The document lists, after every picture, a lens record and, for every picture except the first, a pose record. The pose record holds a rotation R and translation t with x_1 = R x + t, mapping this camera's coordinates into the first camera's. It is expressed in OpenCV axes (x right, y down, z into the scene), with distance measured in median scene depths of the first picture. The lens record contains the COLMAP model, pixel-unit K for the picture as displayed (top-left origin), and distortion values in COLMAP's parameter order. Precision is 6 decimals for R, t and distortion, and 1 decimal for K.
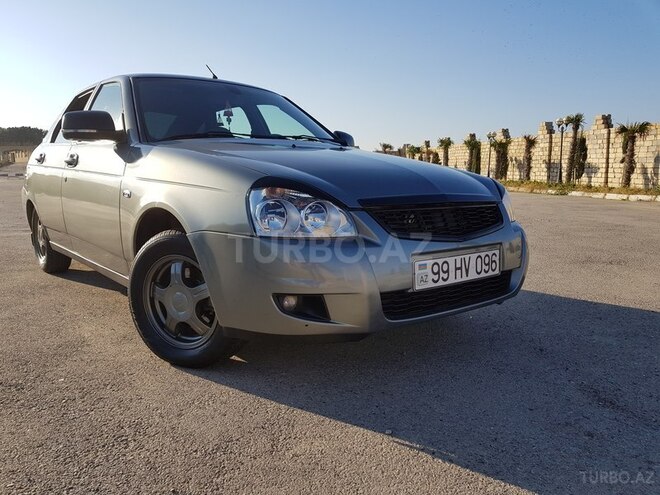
lens RADIAL K [[522.8, 0, 330.0], [0, 522.8, 247.5], [0, 0, 1]] dist [0.012391, -0.004064]
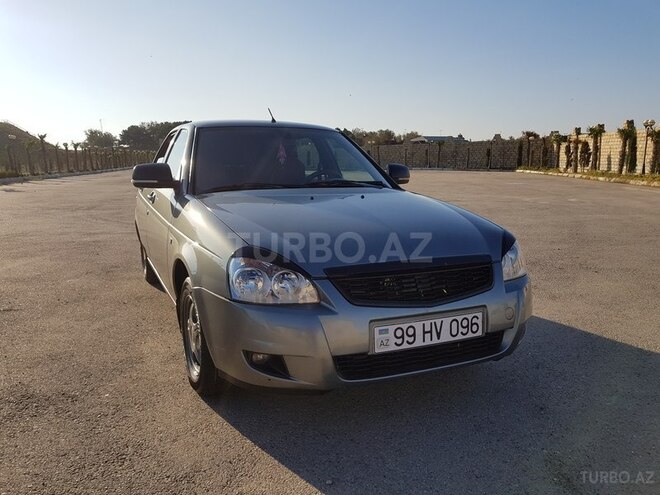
lens RADIAL K [[522.8, 0, 330.0], [0, 522.8, 247.5], [0, 0, 1]] dist [0.012391, -0.004064]
pose [[0.965685, 0.034909, -0.257360, 0.321717], [-0.029354, 0.999246, 0.025400, -0.151550], [0.258053, -0.016973, 0.965982, -0.065700]]
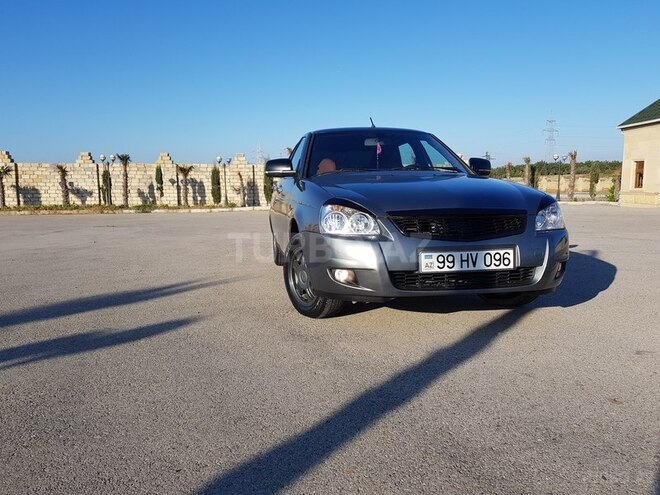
lens RADIAL K [[522.8, 0, 330.0], [0, 522.8, 247.5], [0, 0, 1]] dist [0.012391, -0.004064]
pose [[0.866093, 0.027442, -0.499129, 0.631901], [-0.045109, 0.998709, -0.023364, 0.053940], [0.497844, 0.042751, 0.866213, -0.392535]]
